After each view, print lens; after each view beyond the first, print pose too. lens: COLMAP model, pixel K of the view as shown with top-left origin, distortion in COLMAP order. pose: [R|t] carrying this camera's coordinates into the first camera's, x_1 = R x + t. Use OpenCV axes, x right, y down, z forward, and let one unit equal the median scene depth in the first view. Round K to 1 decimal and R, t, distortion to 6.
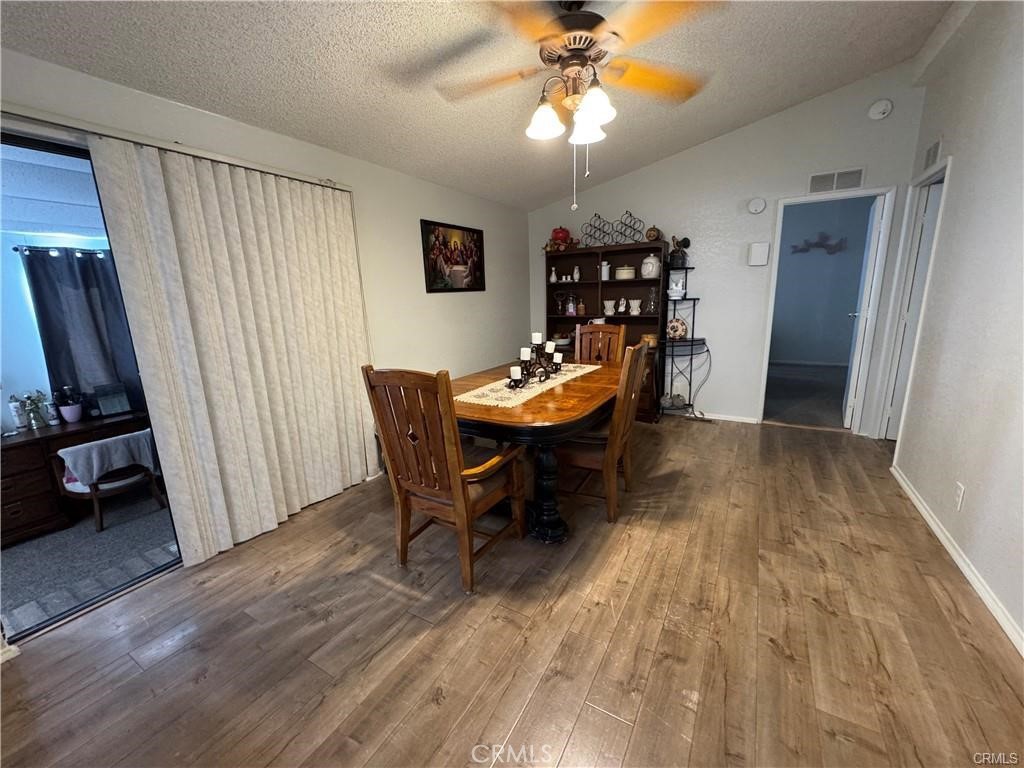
lens RADIAL K [[412.4, 0, 510.9], [0, 412.4, 385.8], [0, 0, 1]] dist [-0.003510, 0.000236]
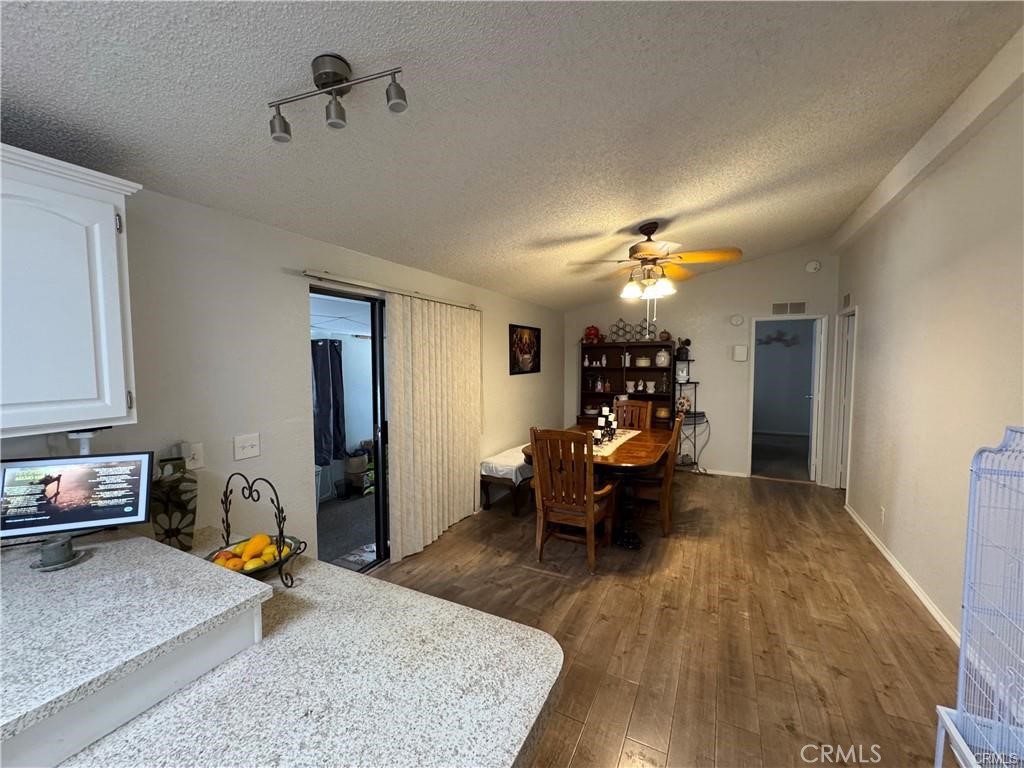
lens RADIAL K [[412.4, 0, 510.9], [0, 412.4, 385.8], [0, 0, 1]] dist [-0.003510, 0.000236]
pose [[0.997873, 0.025260, 0.060096, -0.376452], [-0.015483, 0.987332, -0.157909, 0.034263], [-0.063324, 0.156643, 0.985623, -0.457696]]
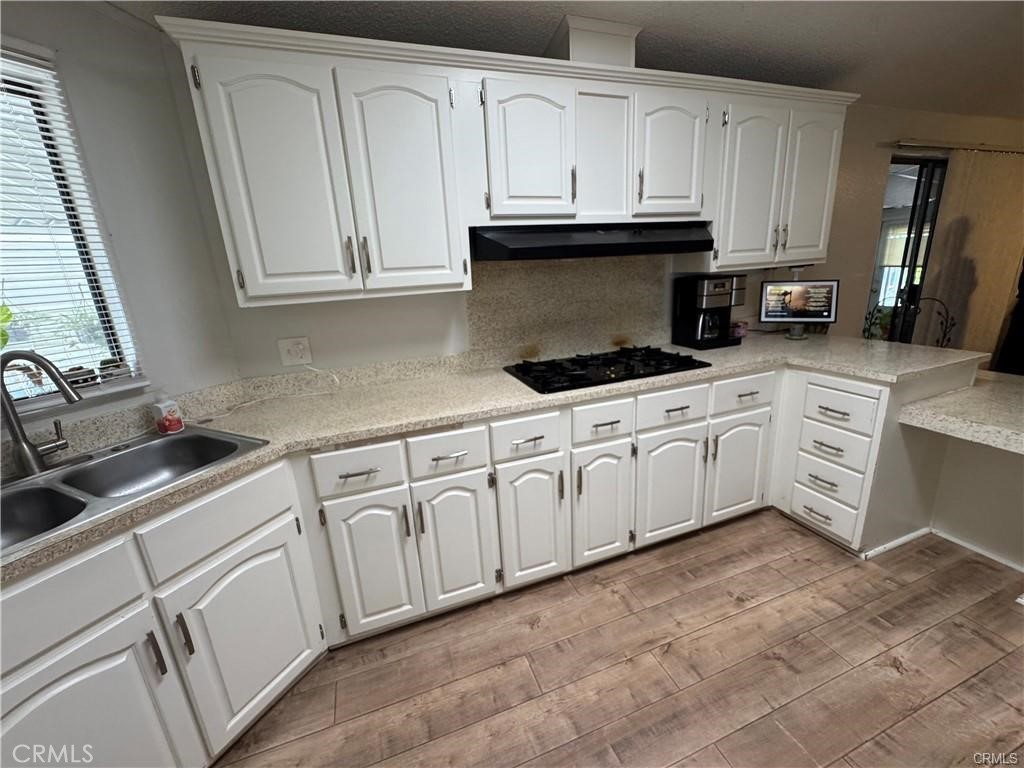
lens RADIAL K [[412.4, 0, 510.9], [0, 412.4, 385.8], [0, 0, 1]] dist [-0.003510, 0.000236]
pose [[0.767210, 0.159576, -0.621228, -0.831763], [-0.104961, 0.986736, 0.123839, 0.257828], [0.632749, -0.029806, 0.773783, -1.082991]]
